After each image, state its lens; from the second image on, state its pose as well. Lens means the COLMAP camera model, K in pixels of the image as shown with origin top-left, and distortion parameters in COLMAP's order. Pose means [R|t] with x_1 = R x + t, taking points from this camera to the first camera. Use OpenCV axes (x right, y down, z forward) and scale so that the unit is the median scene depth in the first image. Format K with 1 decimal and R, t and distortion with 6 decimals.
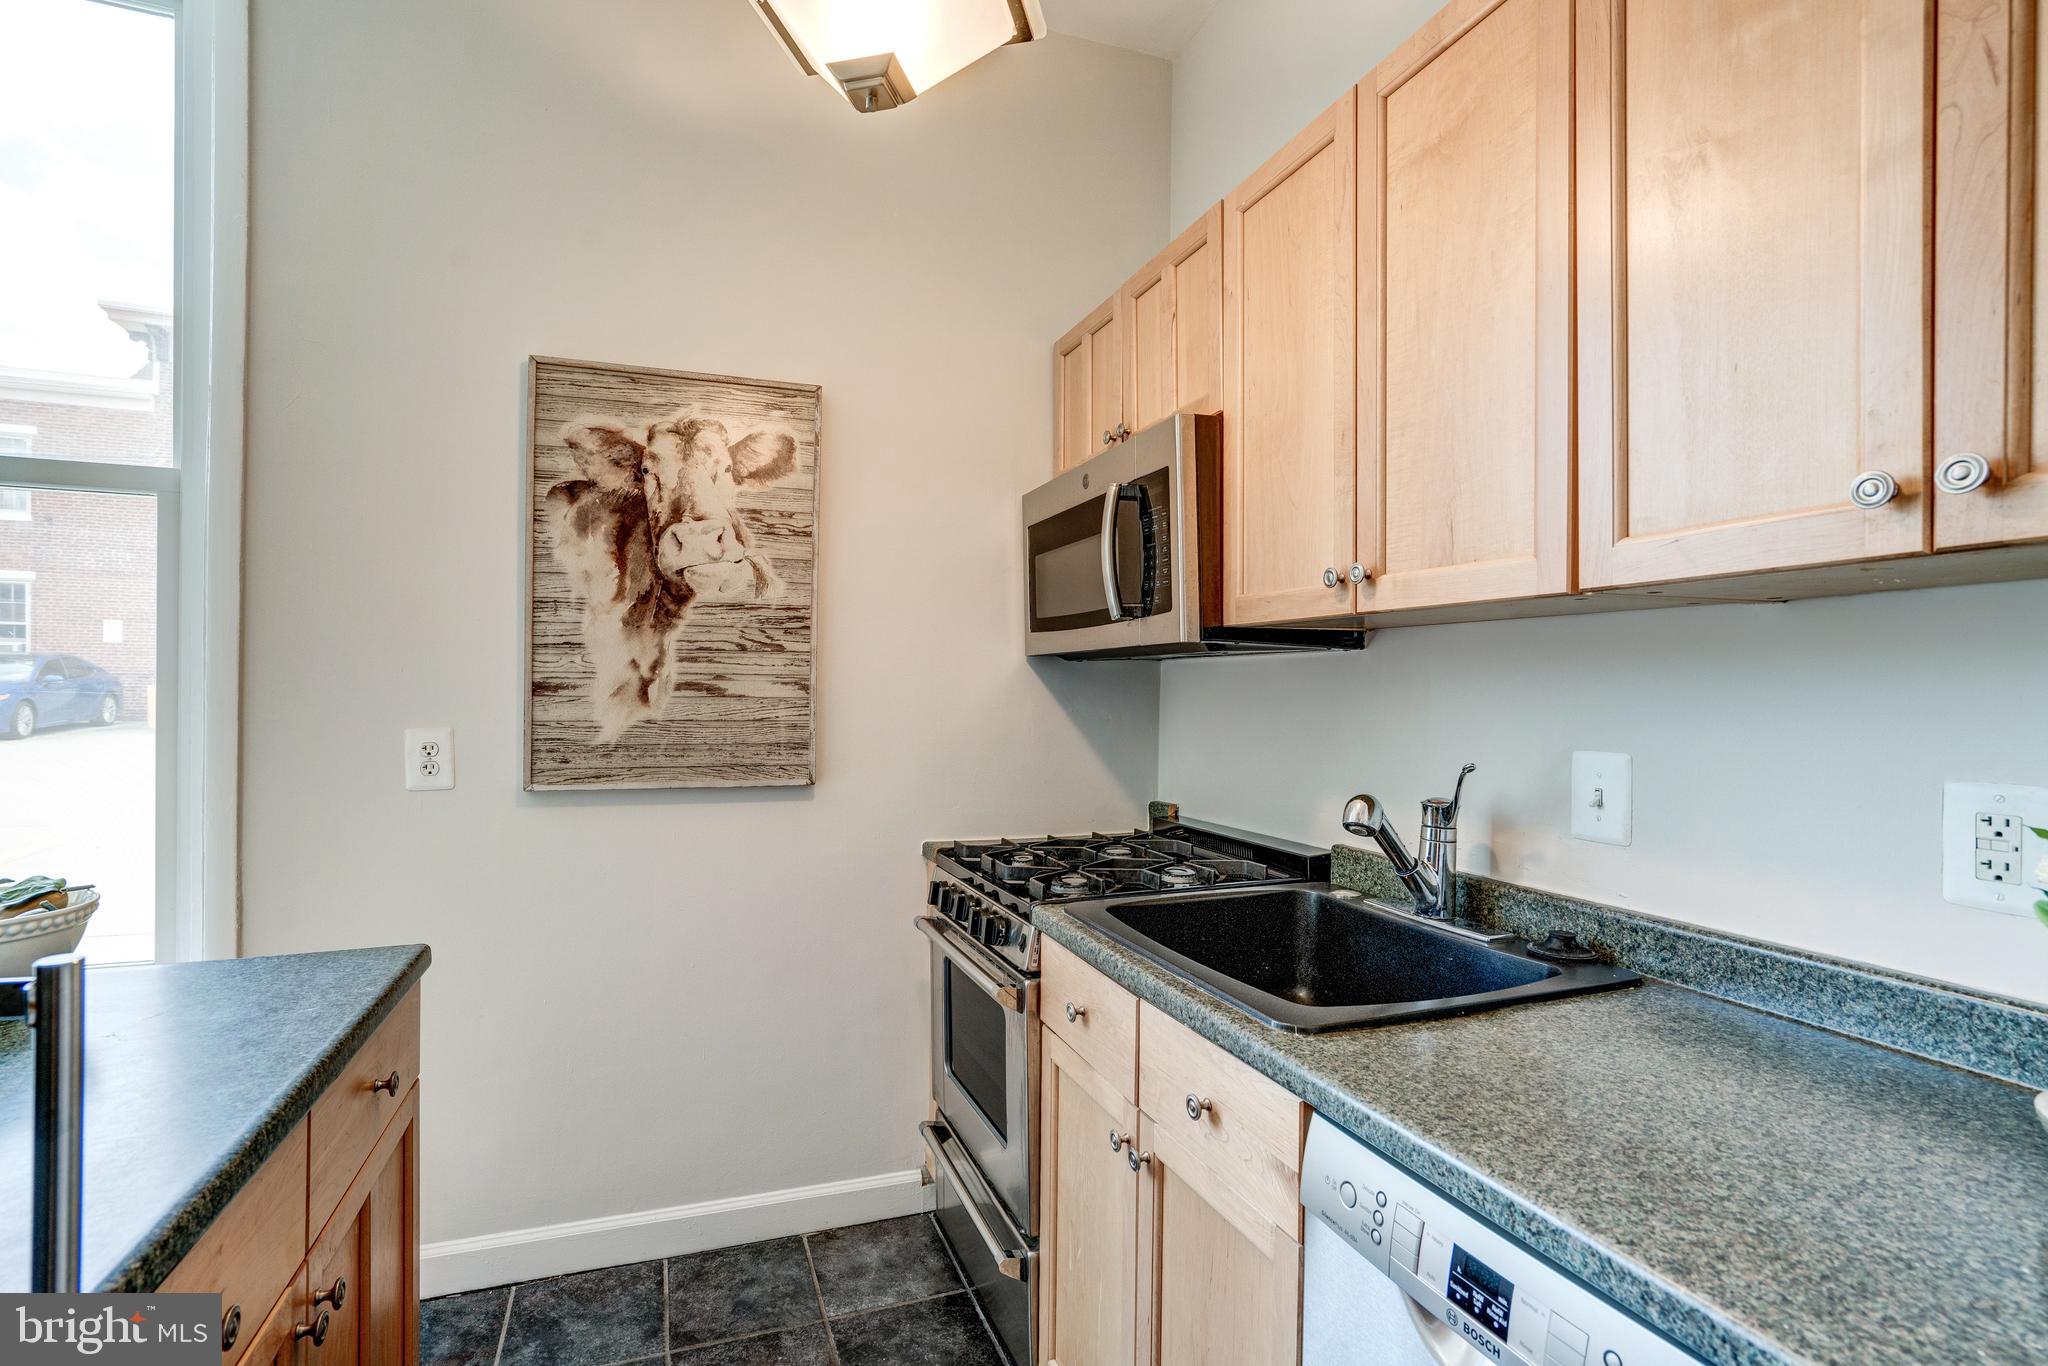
lens RADIAL K [[941.6, 0, 990.8], [0, 941.6, 692.0], [0, 0, 1]] dist [-0.047313, 0.026306]
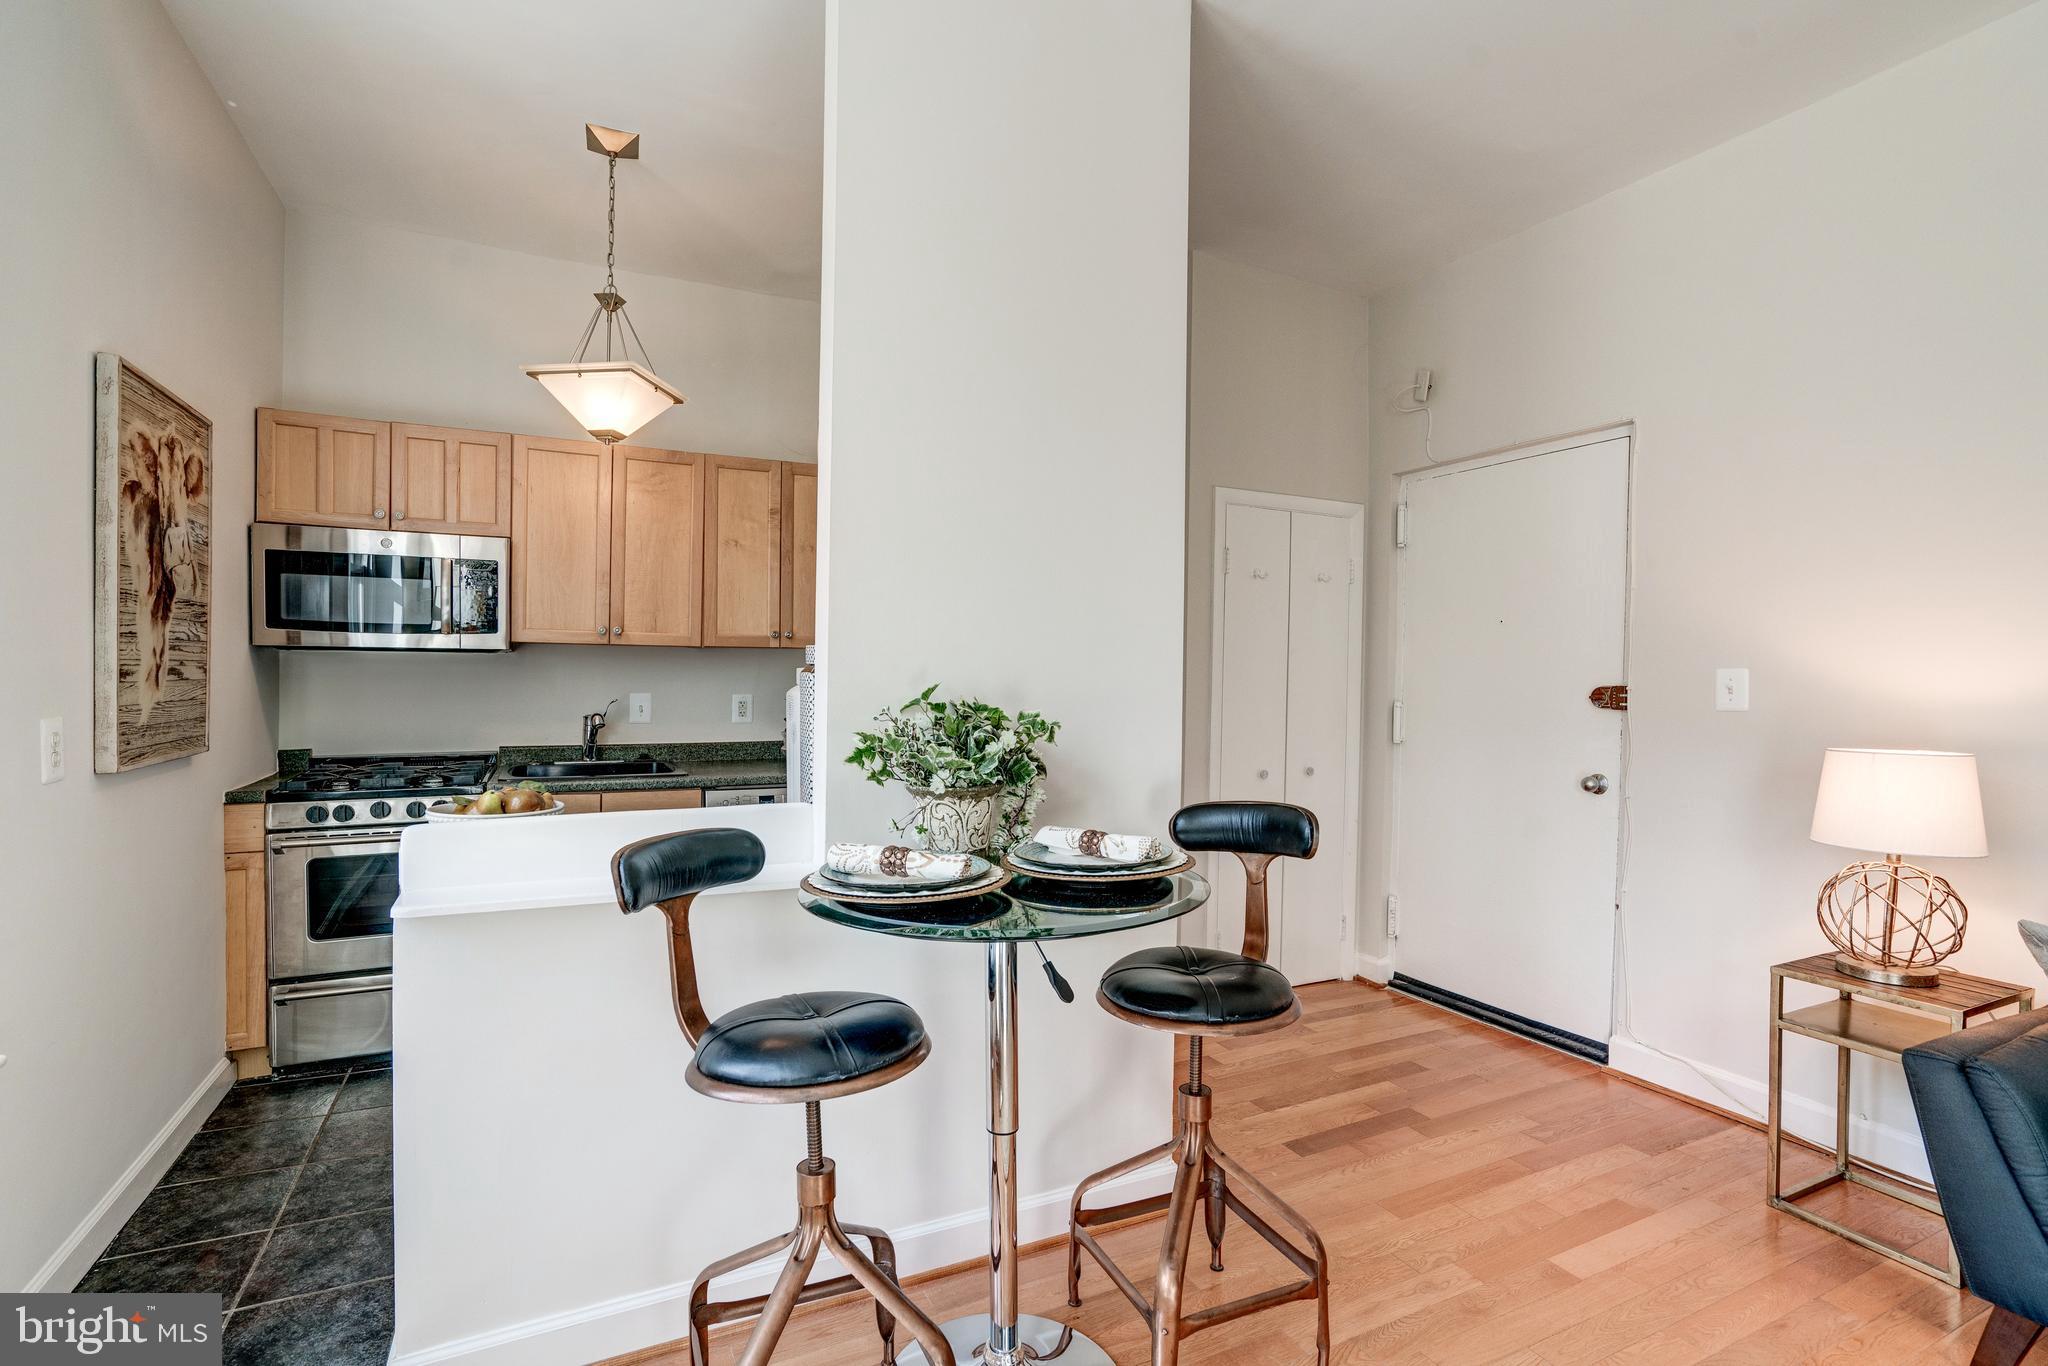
lens RADIAL K [[941.6, 0, 990.8], [0, 941.6, 692.0], [0, 0, 1]] dist [-0.047313, 0.026306]
pose [[-0.100181, -0.030247, 0.994509, -1.580544], [-0.010255, 0.999516, 0.029366, -0.024587], [-0.994916, -0.007257, -0.100442, 0.122058]]
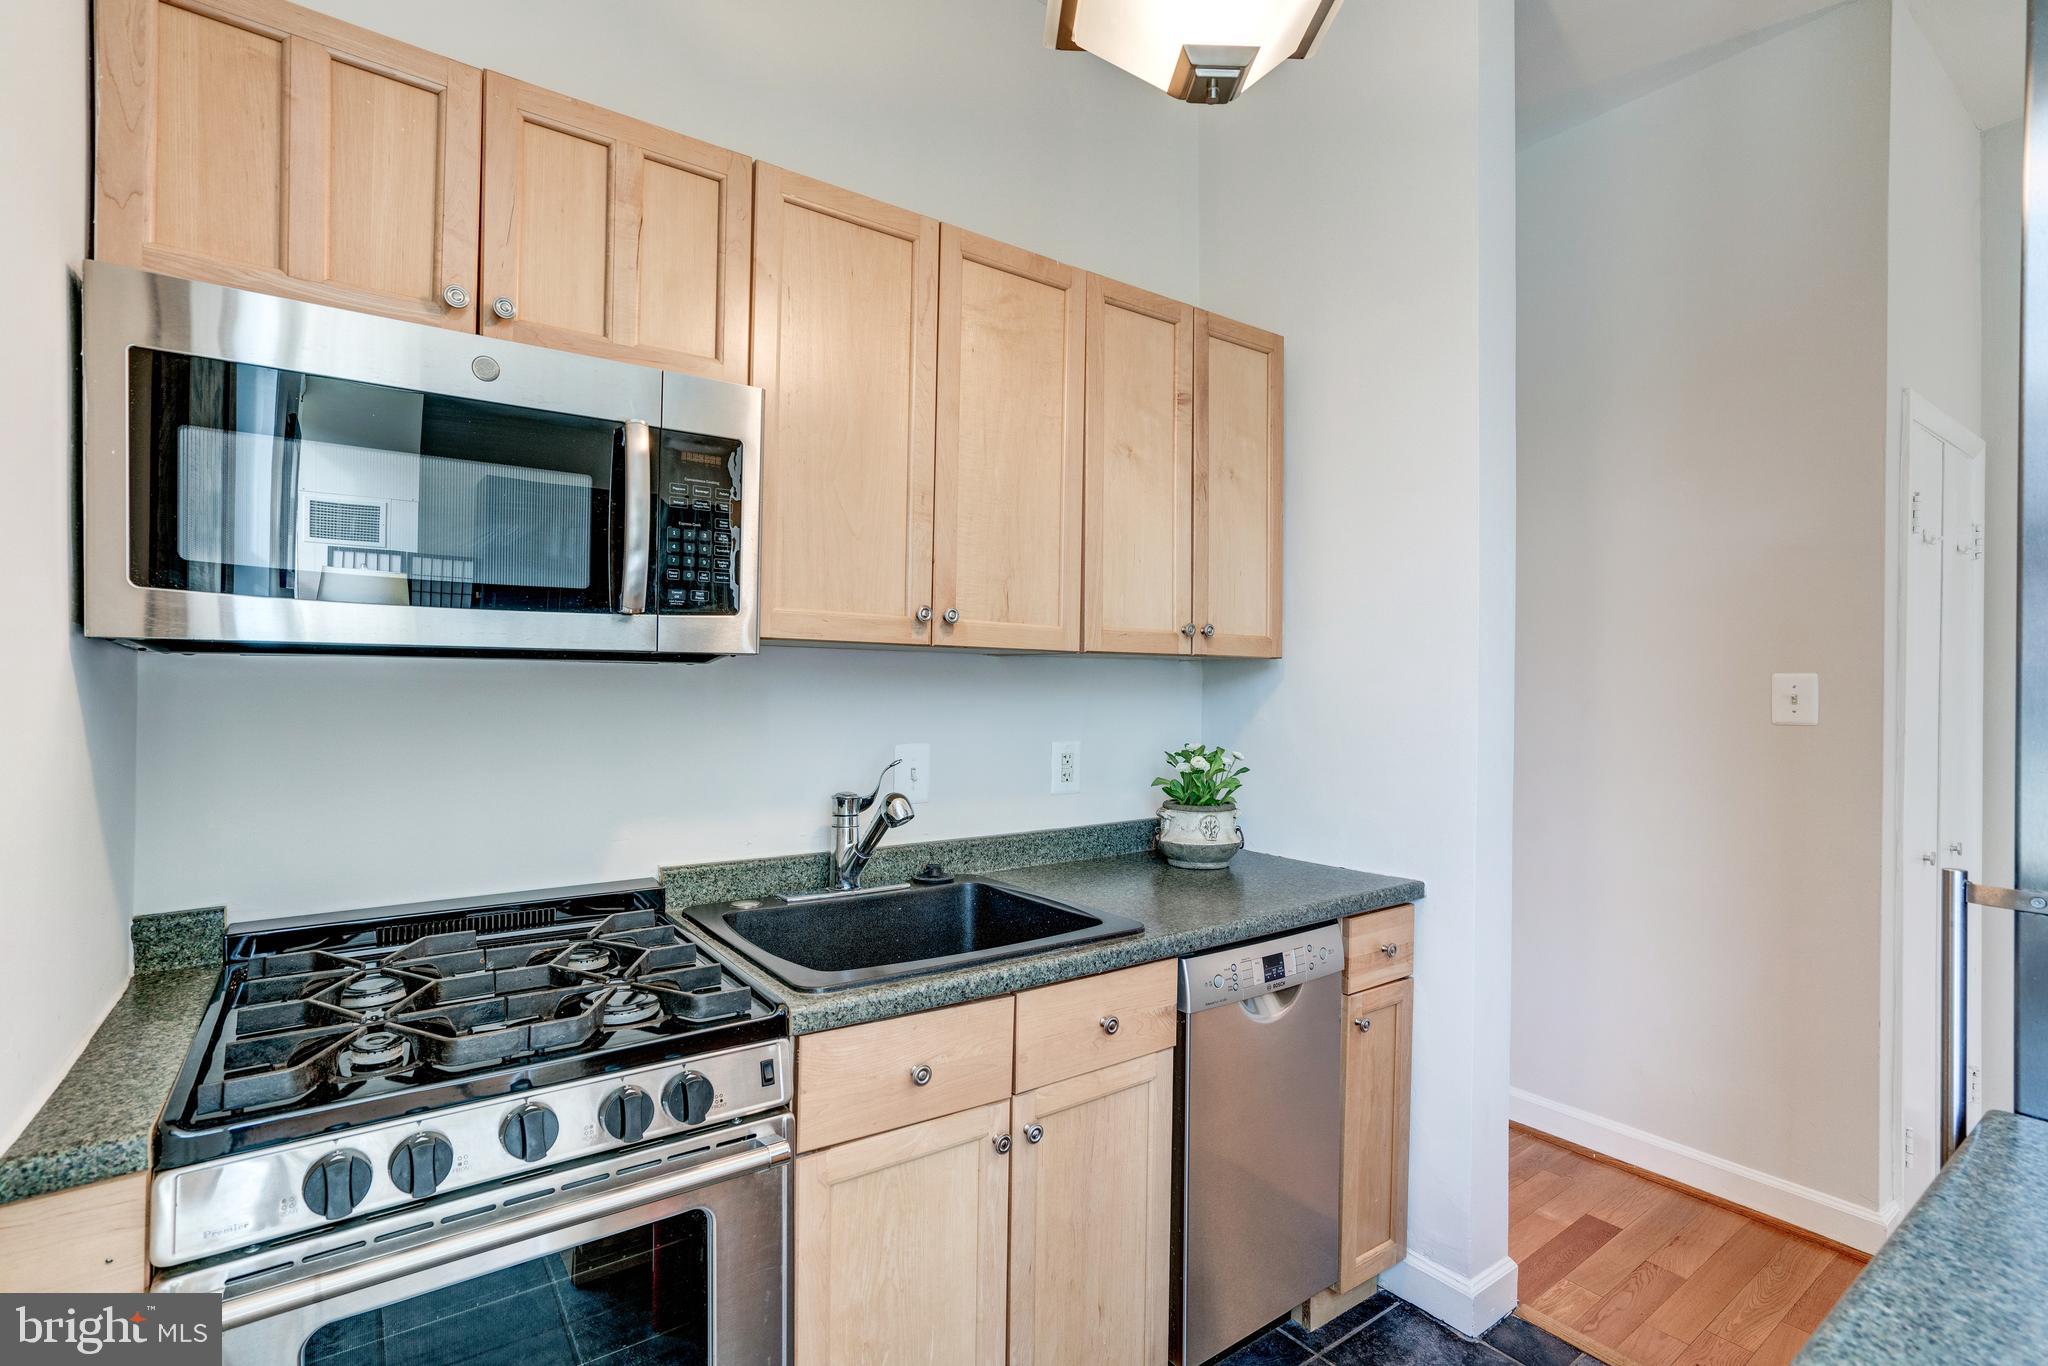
lens RADIAL K [[941.6, 0, 990.8], [0, 941.6, 692.0], [0, 0, 1]] dist [-0.047313, 0.026306]
pose [[-0.263140, -0.010868, 0.964696, -0.557819], [-0.006542, 0.999934, 0.009481, -0.022688], [-0.964735, -0.003816, -0.263194, 0.833831]]
